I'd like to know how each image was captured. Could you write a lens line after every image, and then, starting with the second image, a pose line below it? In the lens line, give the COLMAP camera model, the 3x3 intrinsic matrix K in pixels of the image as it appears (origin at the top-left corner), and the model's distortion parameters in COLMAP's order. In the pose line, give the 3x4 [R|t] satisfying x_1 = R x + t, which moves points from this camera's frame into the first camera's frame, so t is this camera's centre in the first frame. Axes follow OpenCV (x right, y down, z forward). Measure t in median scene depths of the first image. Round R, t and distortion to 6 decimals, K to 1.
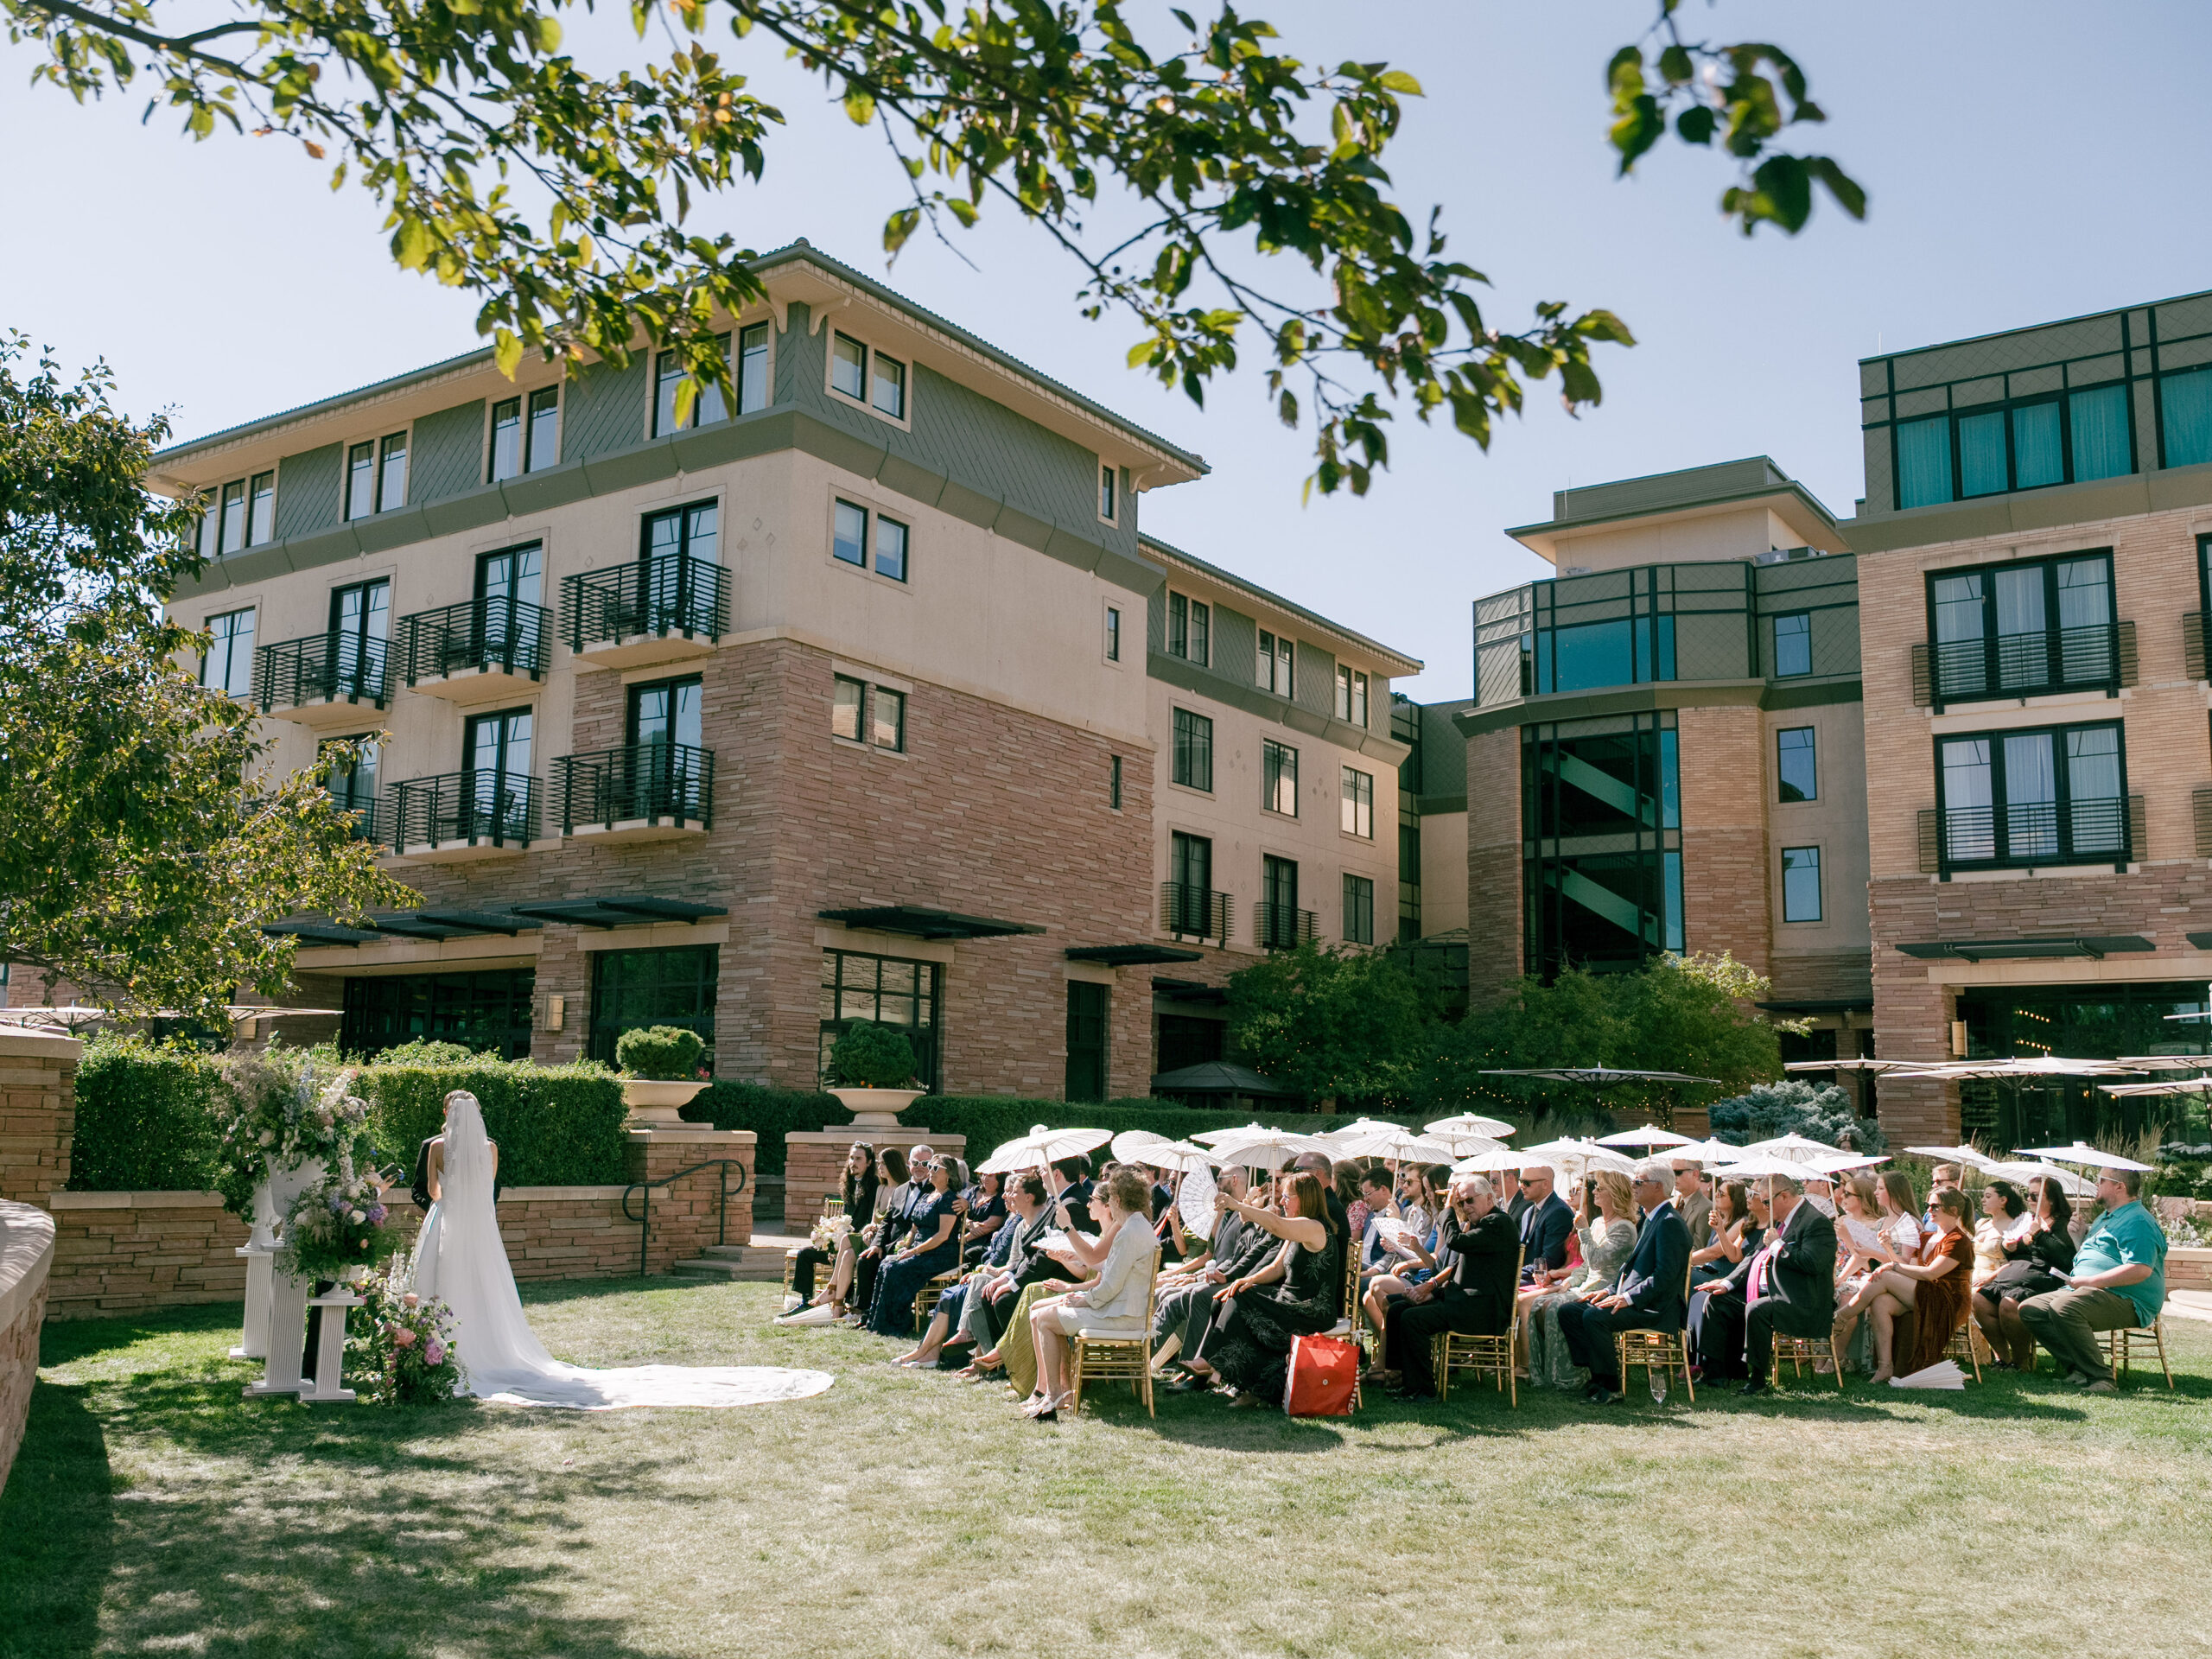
lens RADIAL K [[2006.8, 0, 1106.0], [0, 2006.8, 829.5], [0, 0, 1]] dist [0.008650, 0.004931]
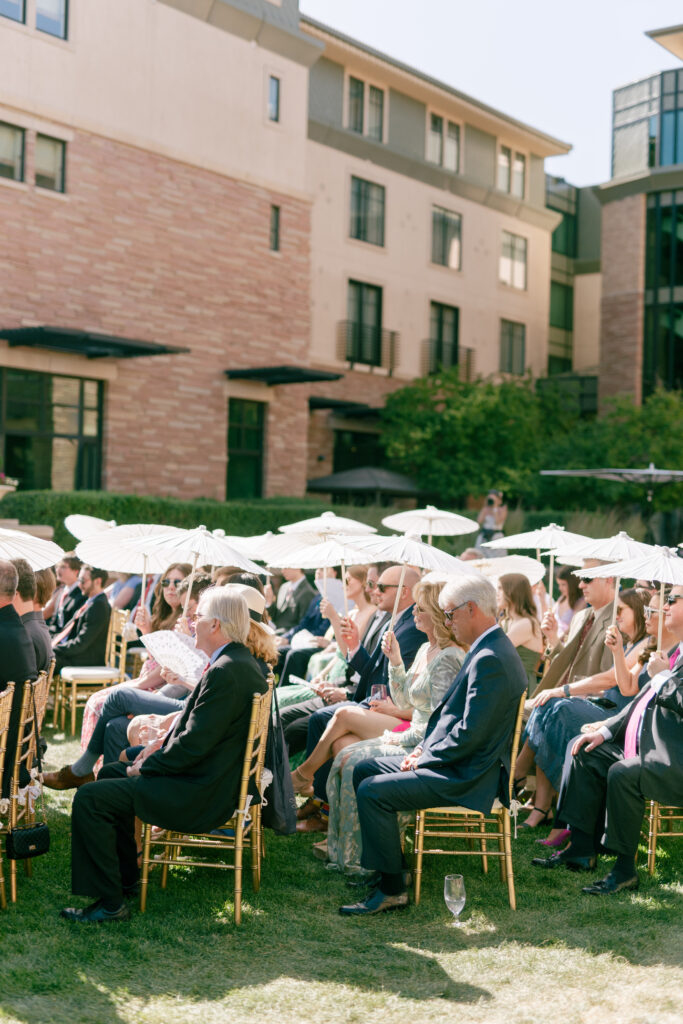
lens RADIAL K [[1422.3, 0, 341.5], [0, 1422.3, 512.0], [0, 0, 1]] dist [-0.007078, 0.136381]
pose [[0.999299, 0.005306, -0.037067, 0.062398], [-0.000017, 0.989975, 0.141241, 0.018980], [0.037445, -0.141141, 0.989281, 0.130851]]
